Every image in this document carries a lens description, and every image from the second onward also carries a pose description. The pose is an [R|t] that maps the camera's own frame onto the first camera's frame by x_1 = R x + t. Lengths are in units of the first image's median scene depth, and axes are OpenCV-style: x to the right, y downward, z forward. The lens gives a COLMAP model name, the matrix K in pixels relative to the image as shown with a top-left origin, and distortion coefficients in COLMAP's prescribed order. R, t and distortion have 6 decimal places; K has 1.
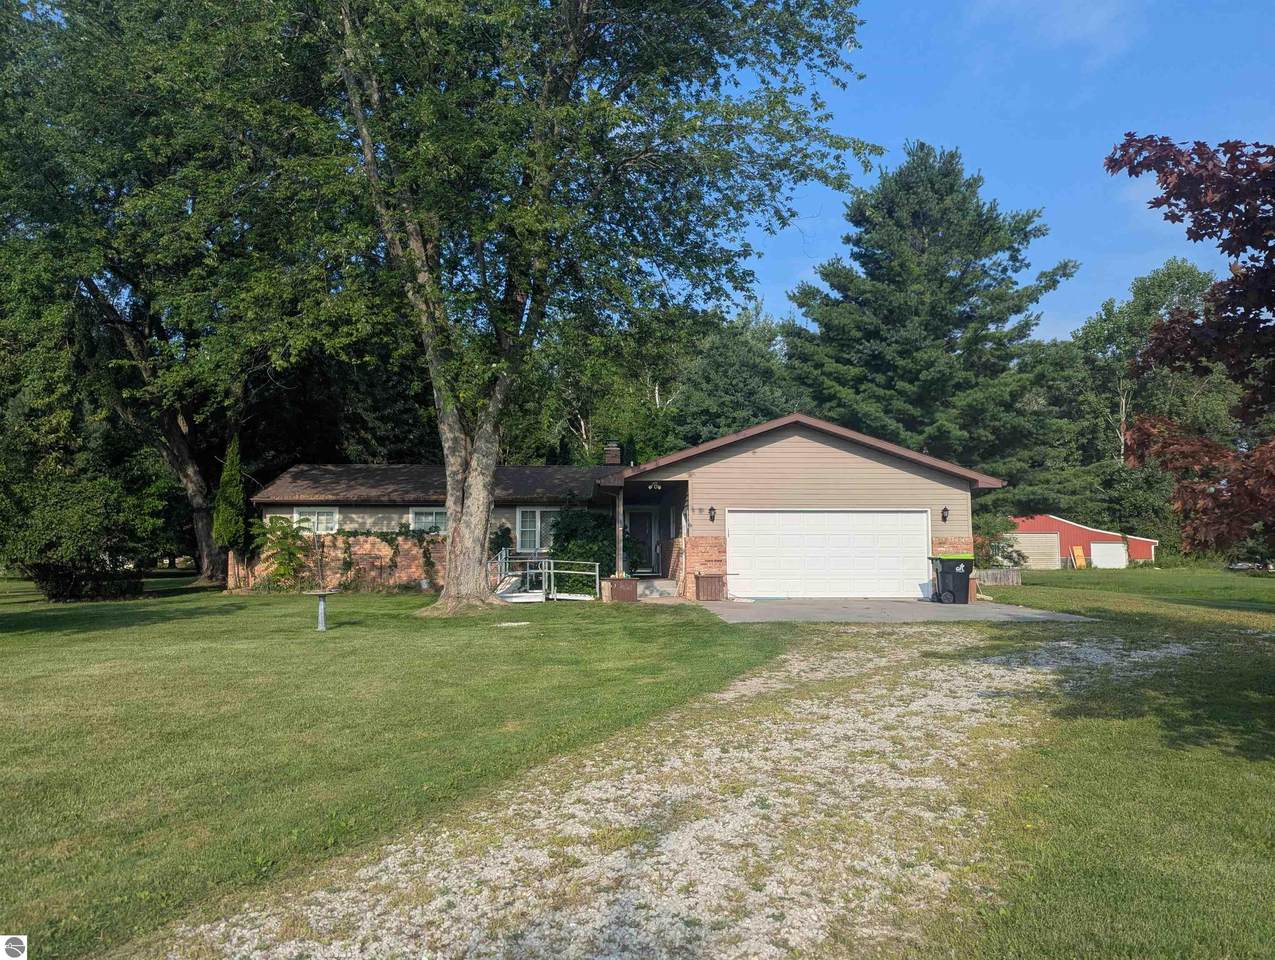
lens RADIAL K [[894.3, 0, 637.5], [0, 894.3, 480.0], [0, 0, 1]] dist [0.072104, -0.049742]
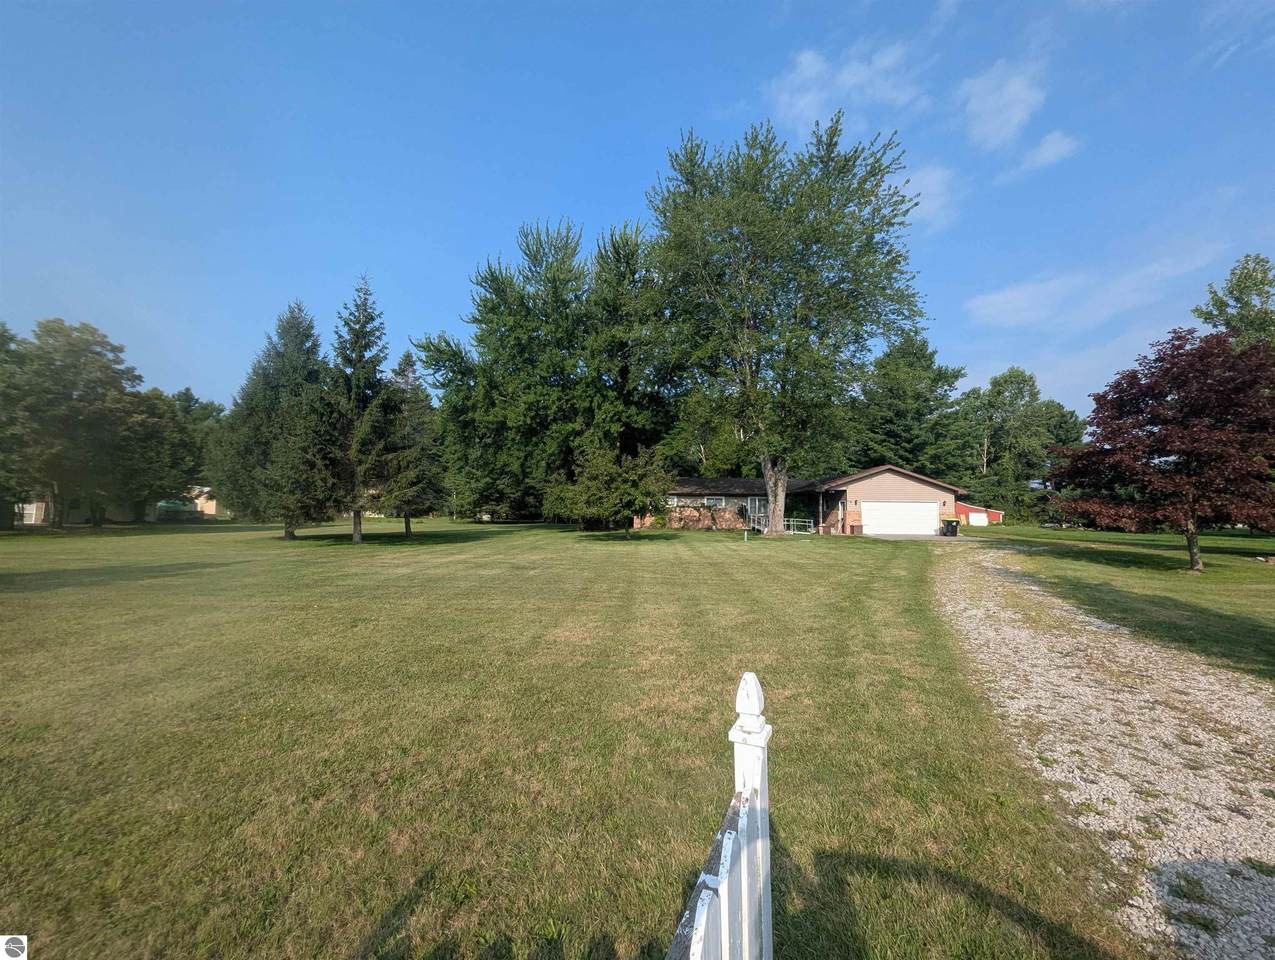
lens RADIAL K [[526.5, 0, 637.5], [0, 526.5, 480.0], [0, 0, 1]] dist [-0.003859, 0.000613]
pose [[0.997777, 0.009386, -0.065981, -0.343512], [-0.008279, 0.999821, 0.017035, -0.037147], [0.066129, -0.016450, 0.997675, -0.447591]]
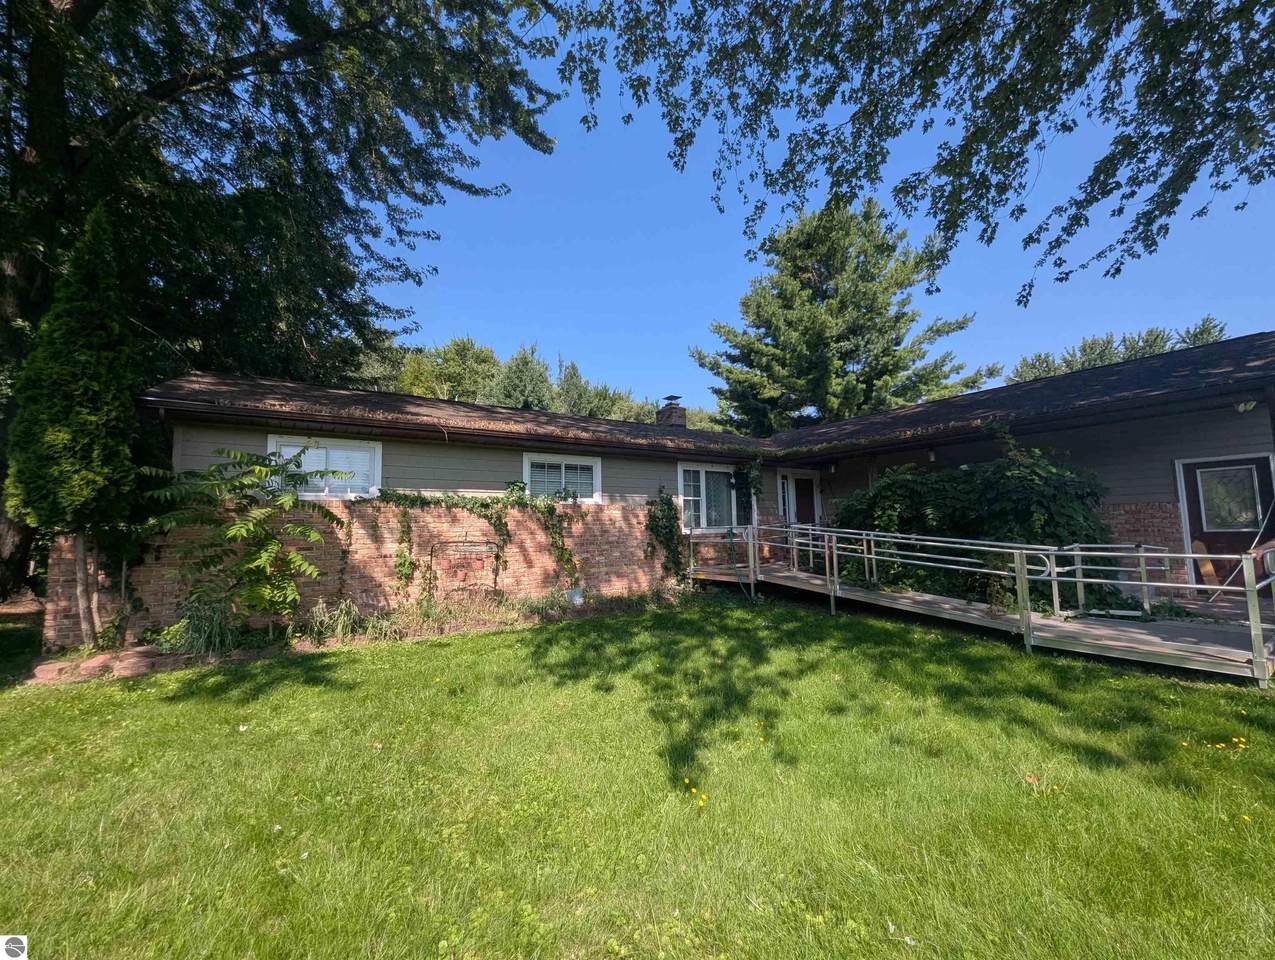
lens RADIAL K [[526.5, 0, 637.5], [0, 526.5, 480.0], [0, 0, 1]] dist [-0.003859, 0.000613]
pose [[0.857193, 0.034027, 0.513870, -0.357513], [-0.023374, 0.999357, -0.027184, 0.053495], [-0.514465, 0.011291, 0.857437, 0.695718]]
